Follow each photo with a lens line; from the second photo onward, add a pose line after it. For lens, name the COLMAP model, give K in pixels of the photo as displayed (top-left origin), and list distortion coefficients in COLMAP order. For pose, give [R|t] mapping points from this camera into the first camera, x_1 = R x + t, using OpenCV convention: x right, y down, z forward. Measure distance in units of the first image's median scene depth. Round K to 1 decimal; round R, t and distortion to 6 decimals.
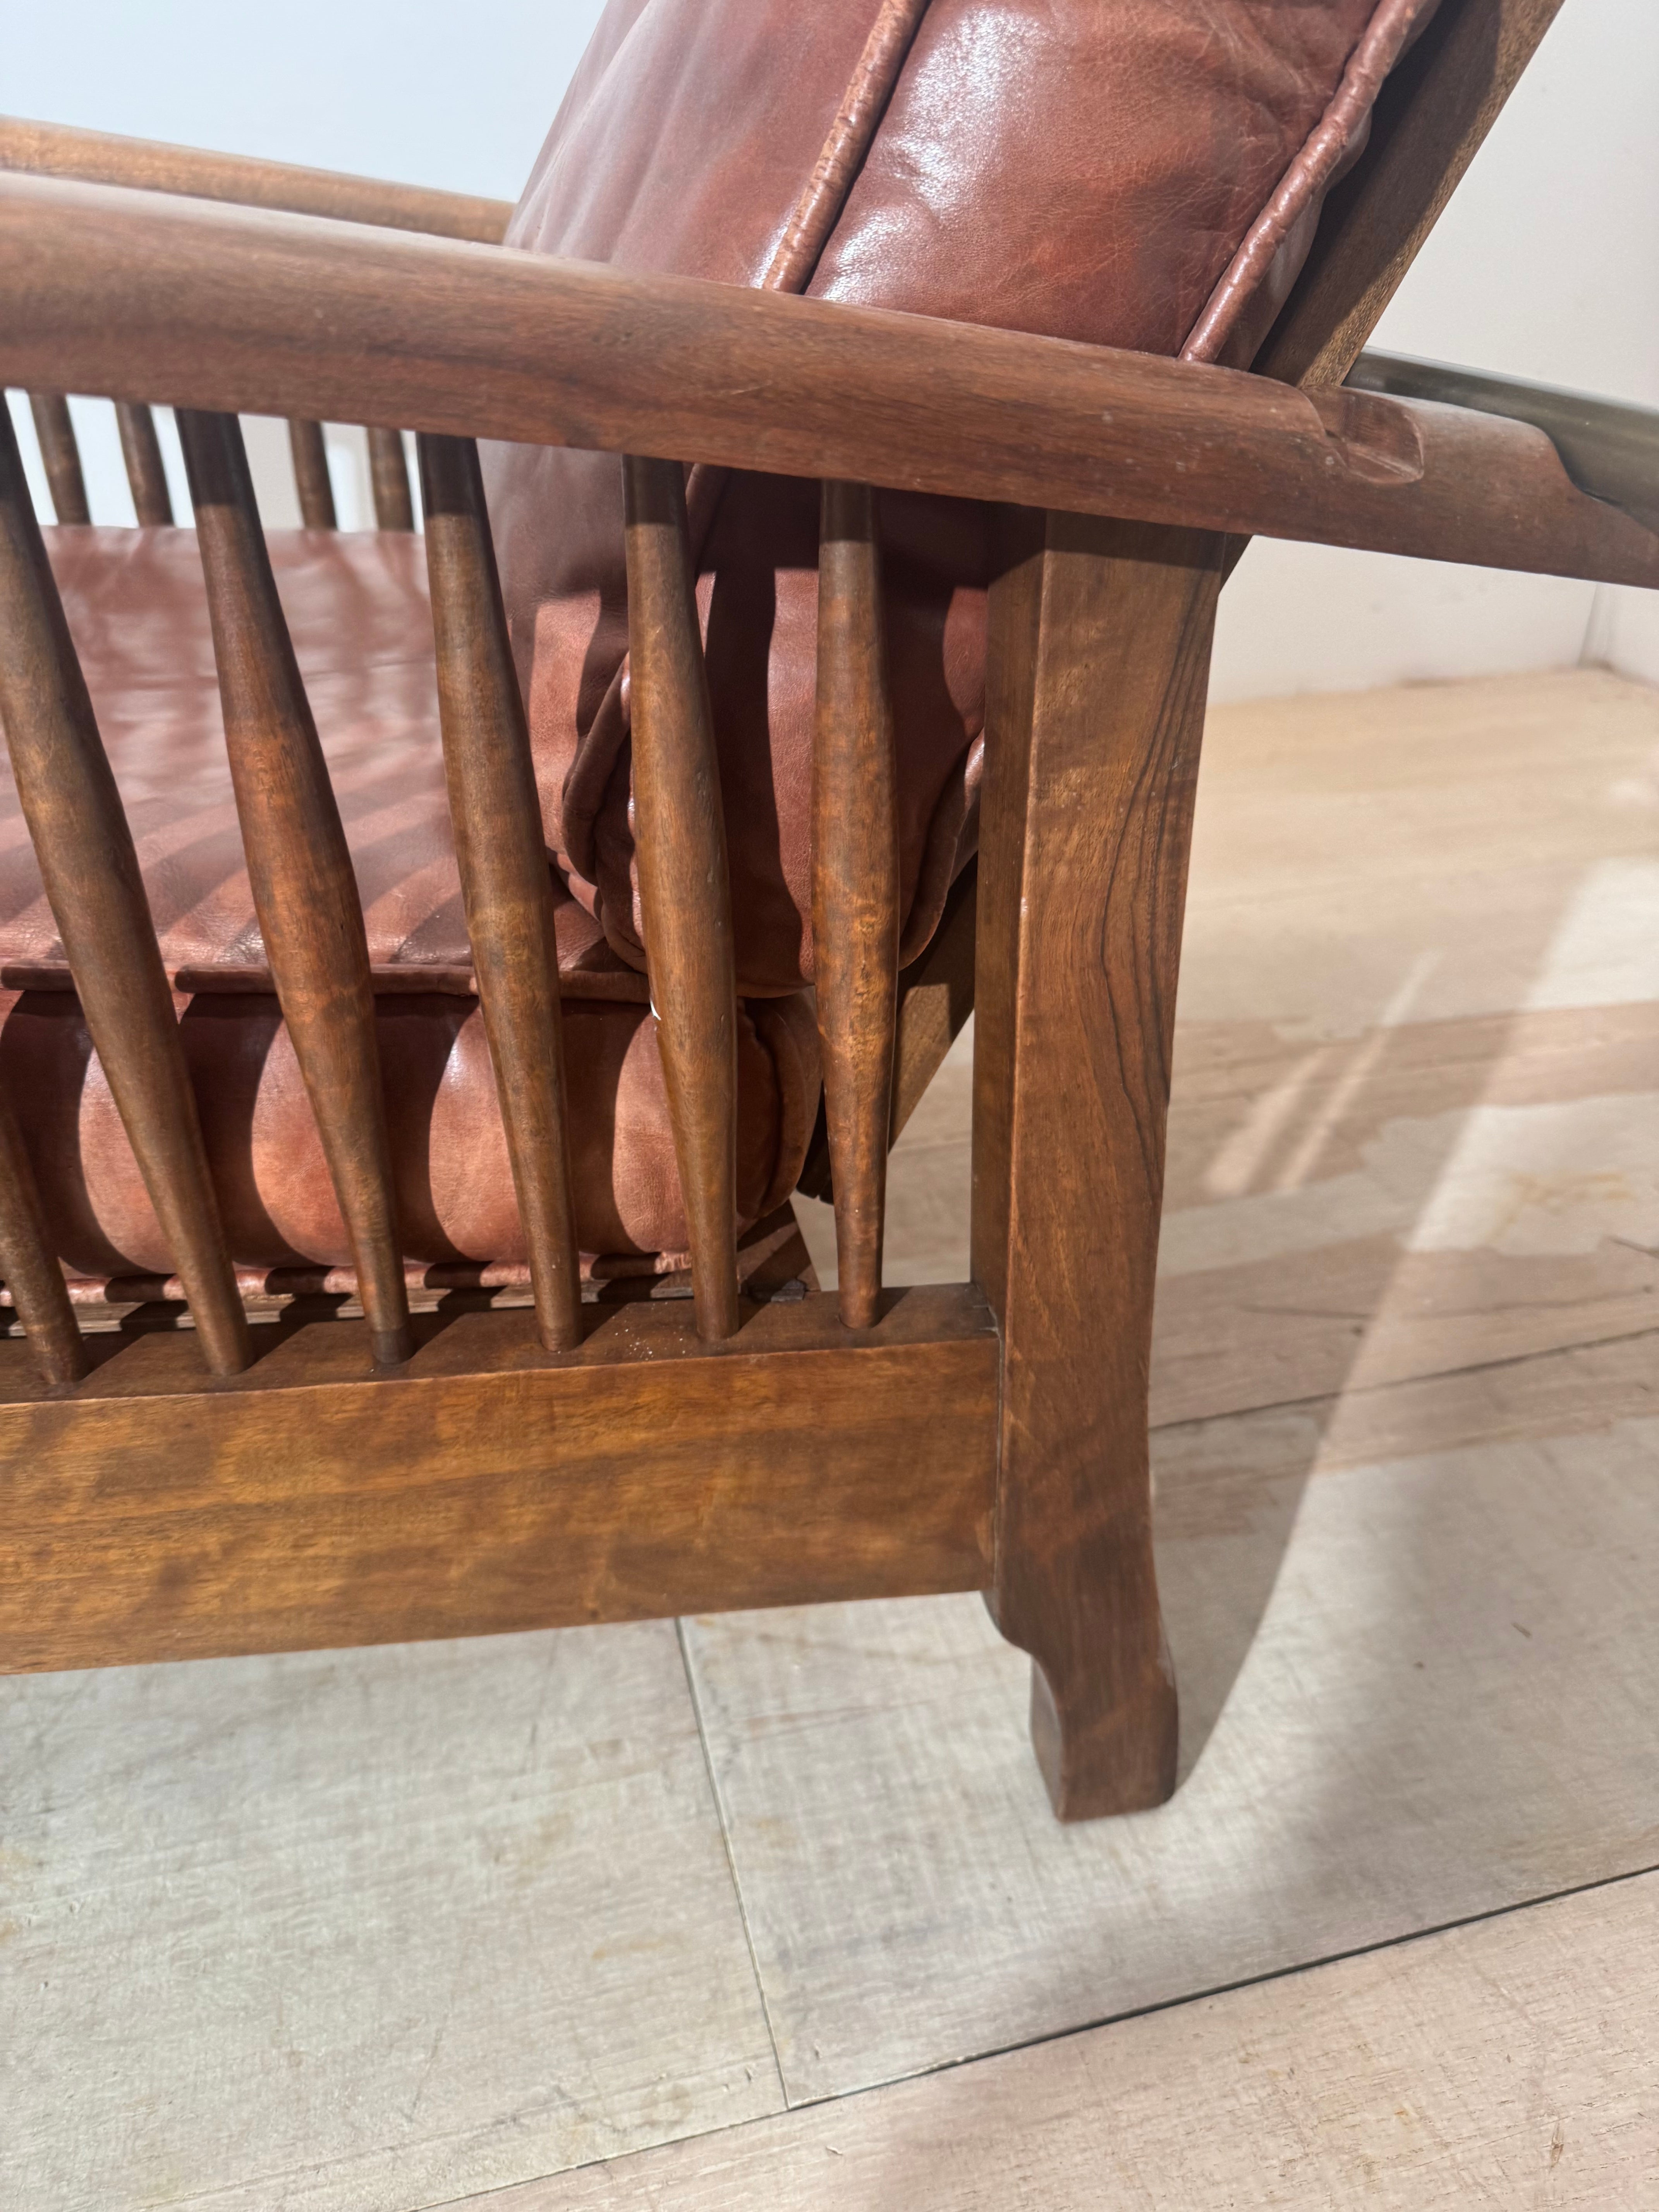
lens RADIAL K [[1603.9, 0, 813.5], [0, 1603.9, 1135.2], [0, 0, 1]] dist [0.023556, -0.031546]
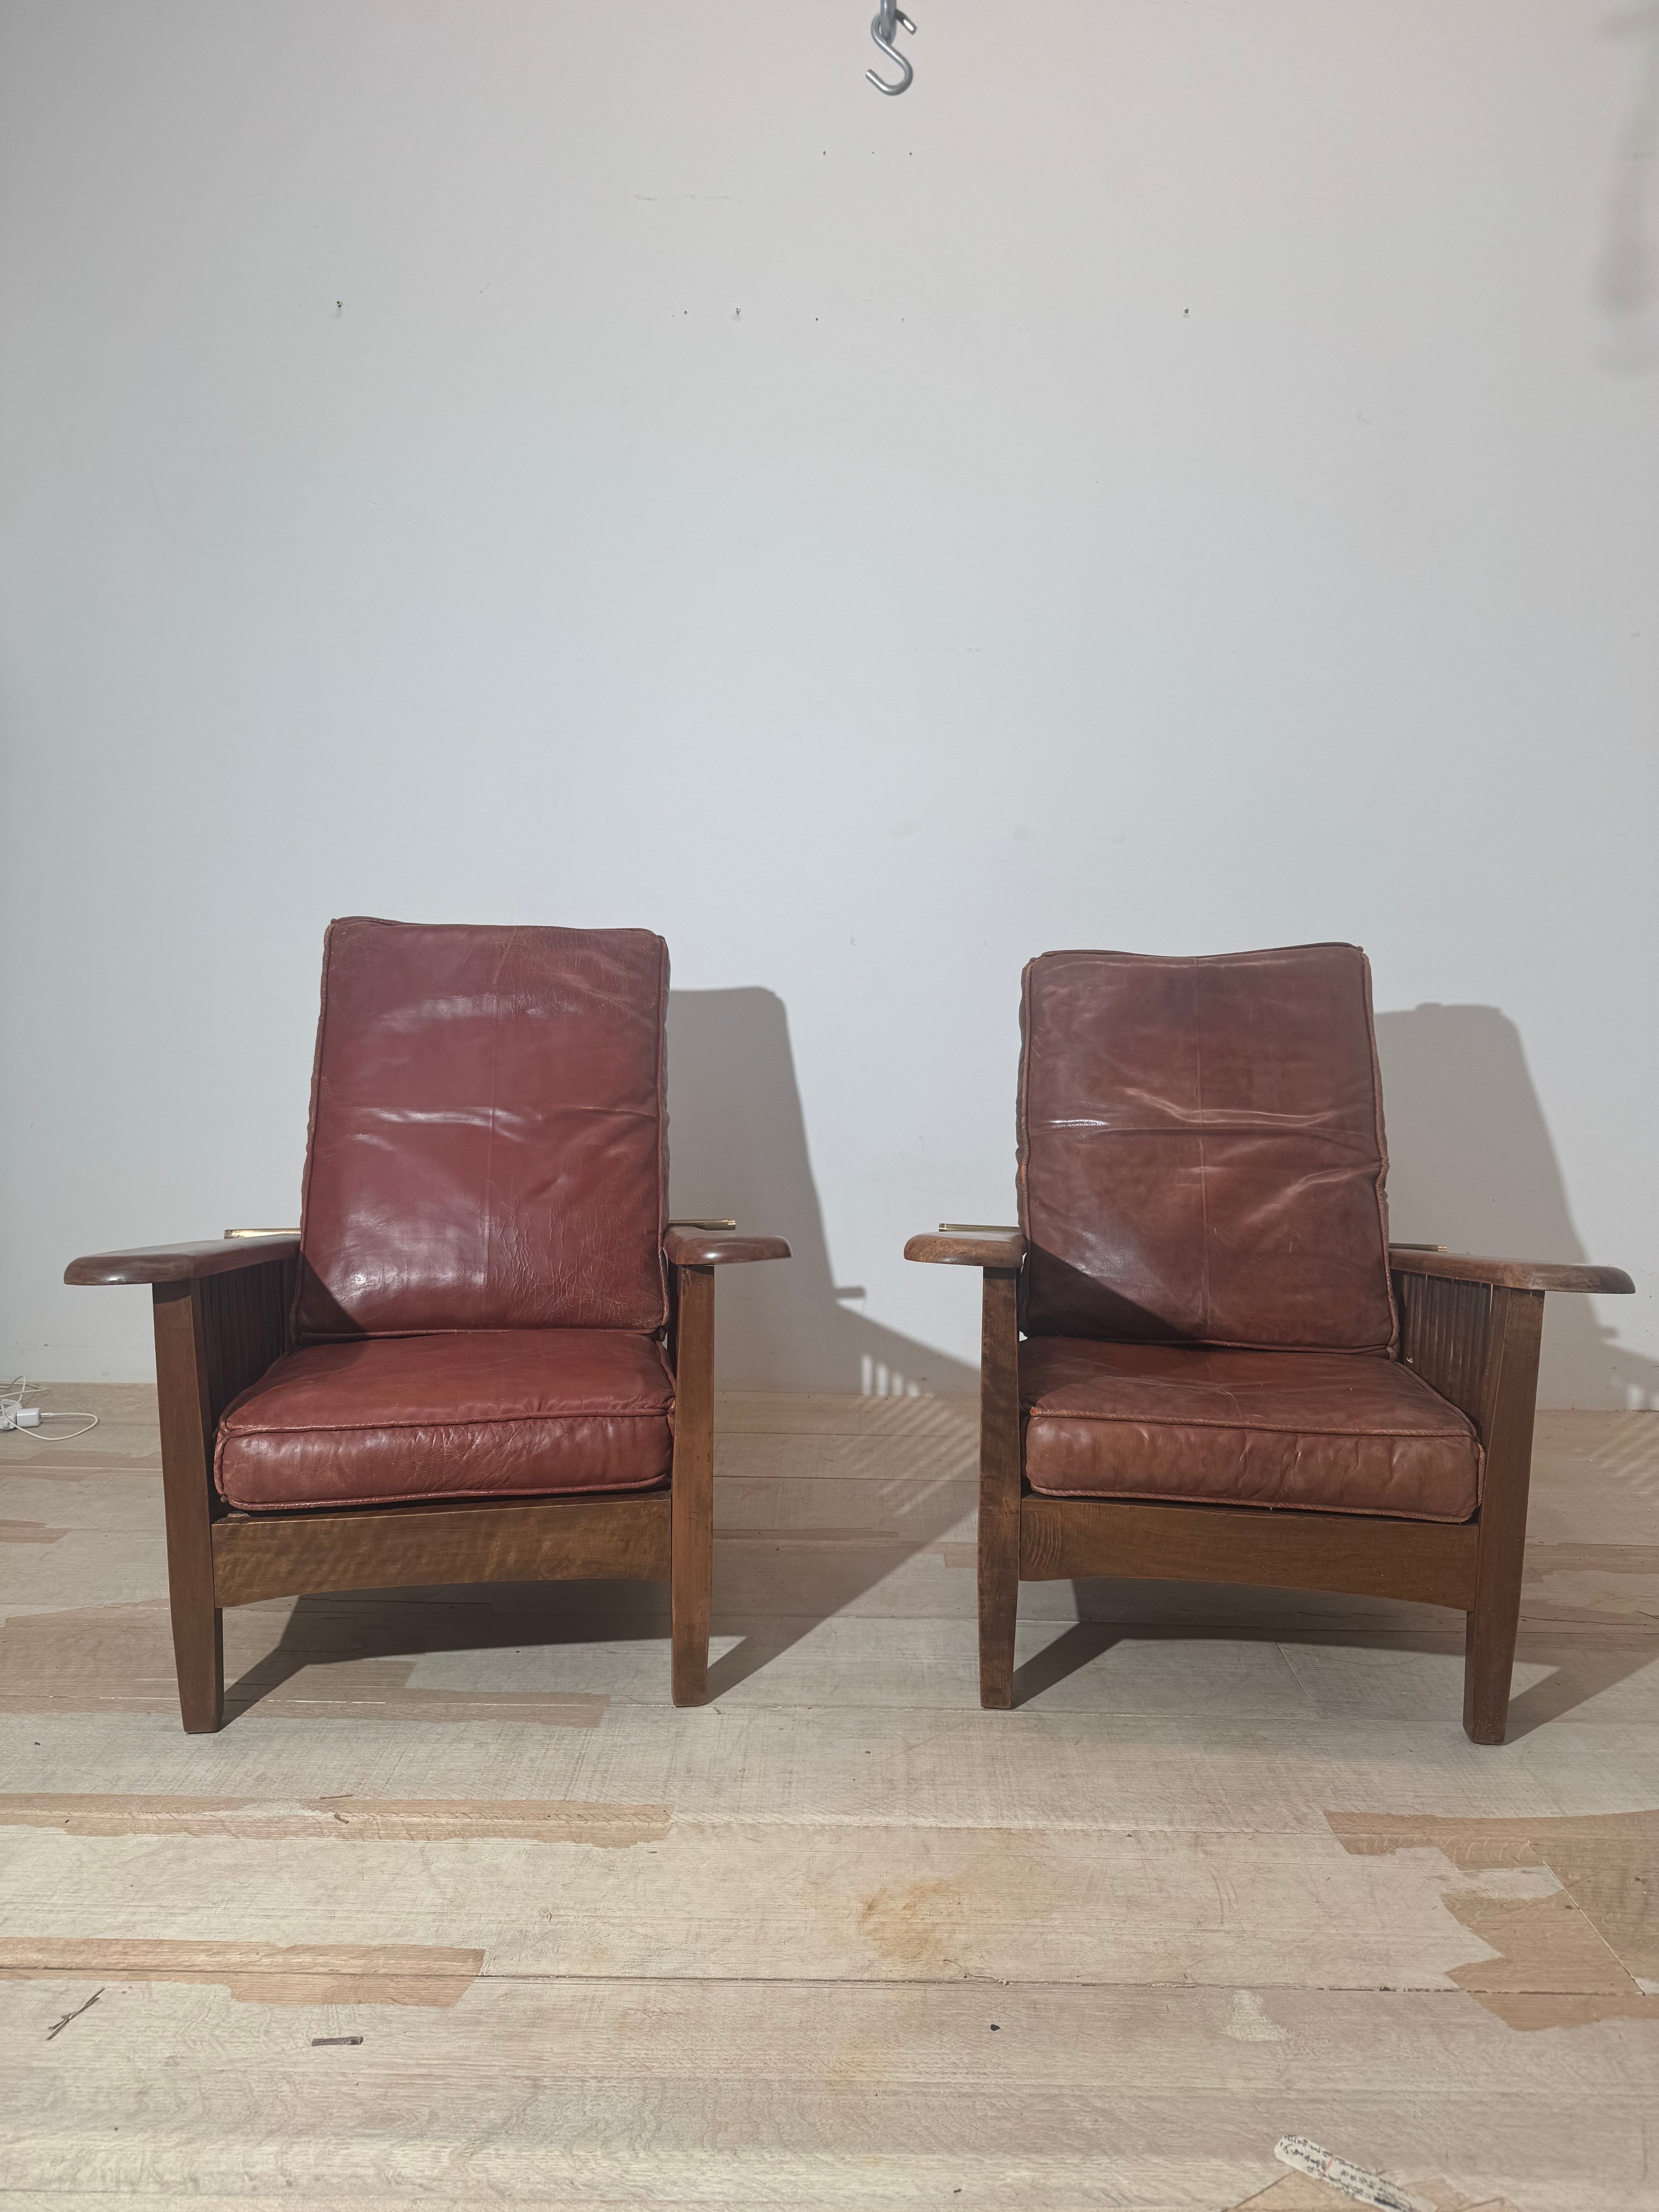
lens RADIAL K [[1603.9, 0, 817.1], [0, 1603.9, 1112.8], [0, 0, 1]] dist [0.023556, -0.031546]
pose [[0.966172, 0.058996, -0.251060, -0.273210], [-0.158626, 0.903506, -0.398140, 0.912458], [0.203345, 0.424496, 0.882300, -2.966333]]
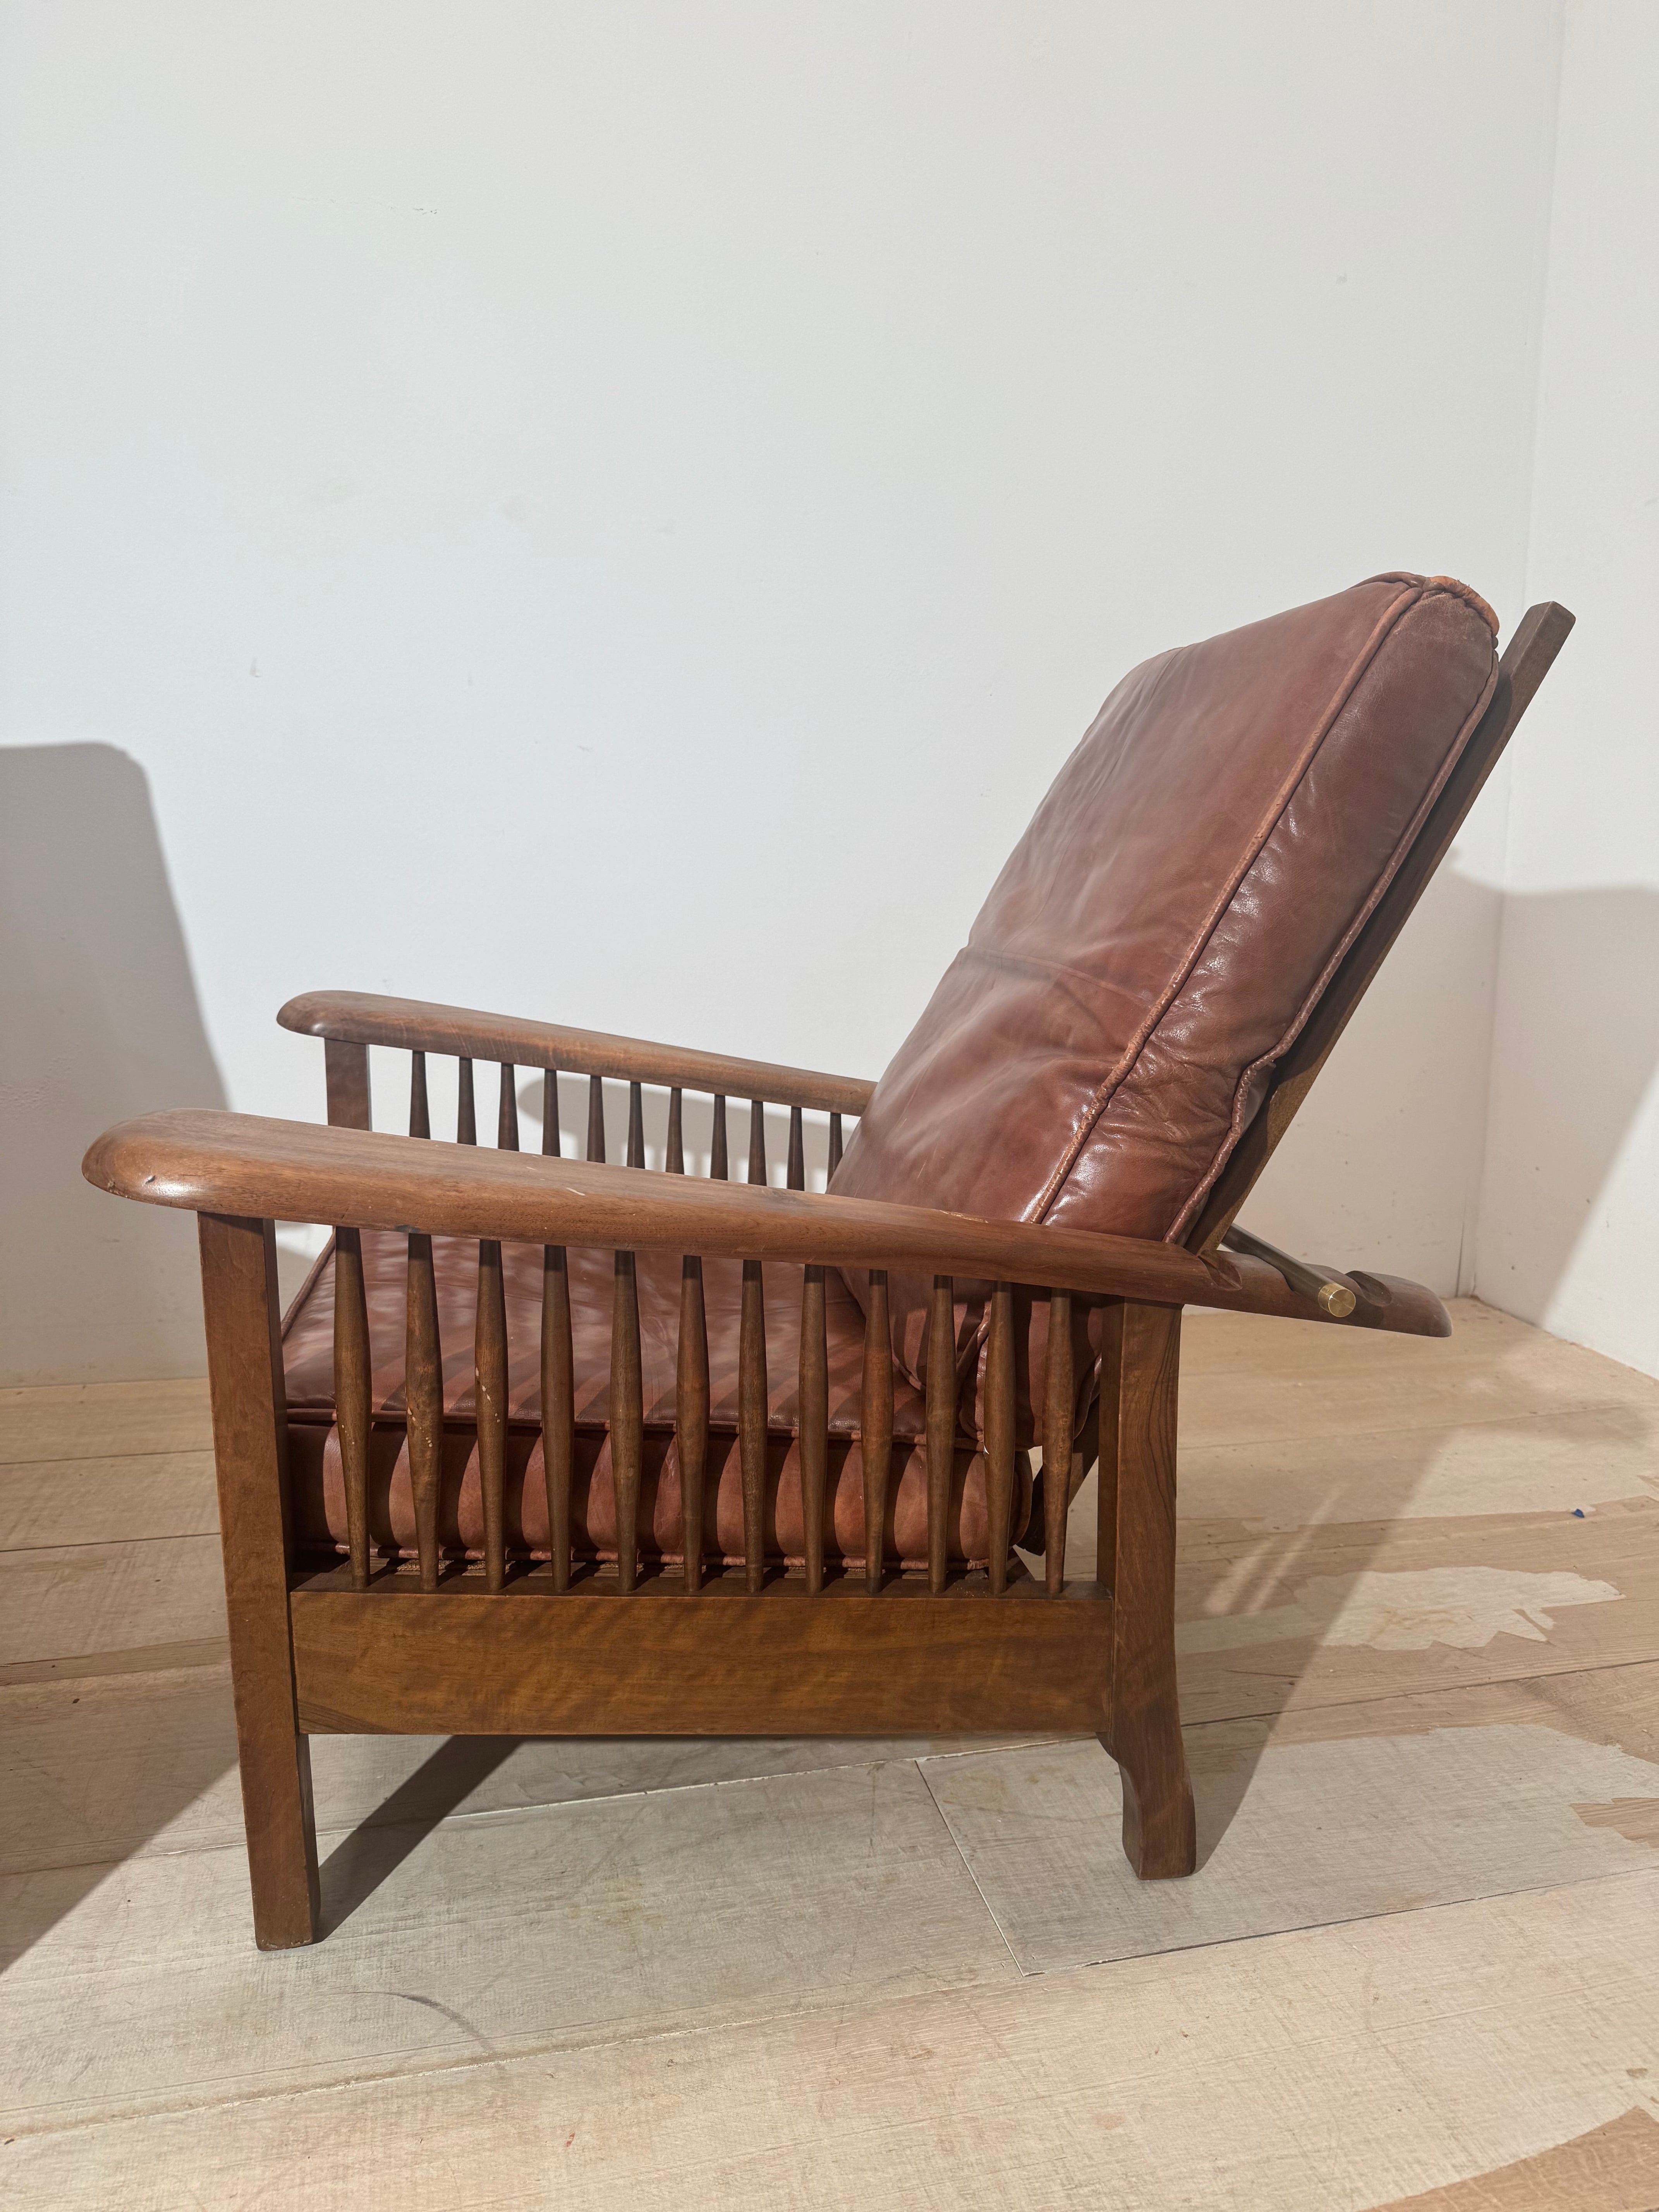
lens RADIAL K [[1603.9, 0, 838.1], [0, 1603.9, 1111.8], [0, 0, 1]] dist [0.023556, -0.031546]
pose [[0.999406, 0.033990, 0.005737, -0.281180], [-0.029746, 0.934500, -0.354718, 0.259013], [-0.017418, 0.354337, 0.934956, -1.277504]]
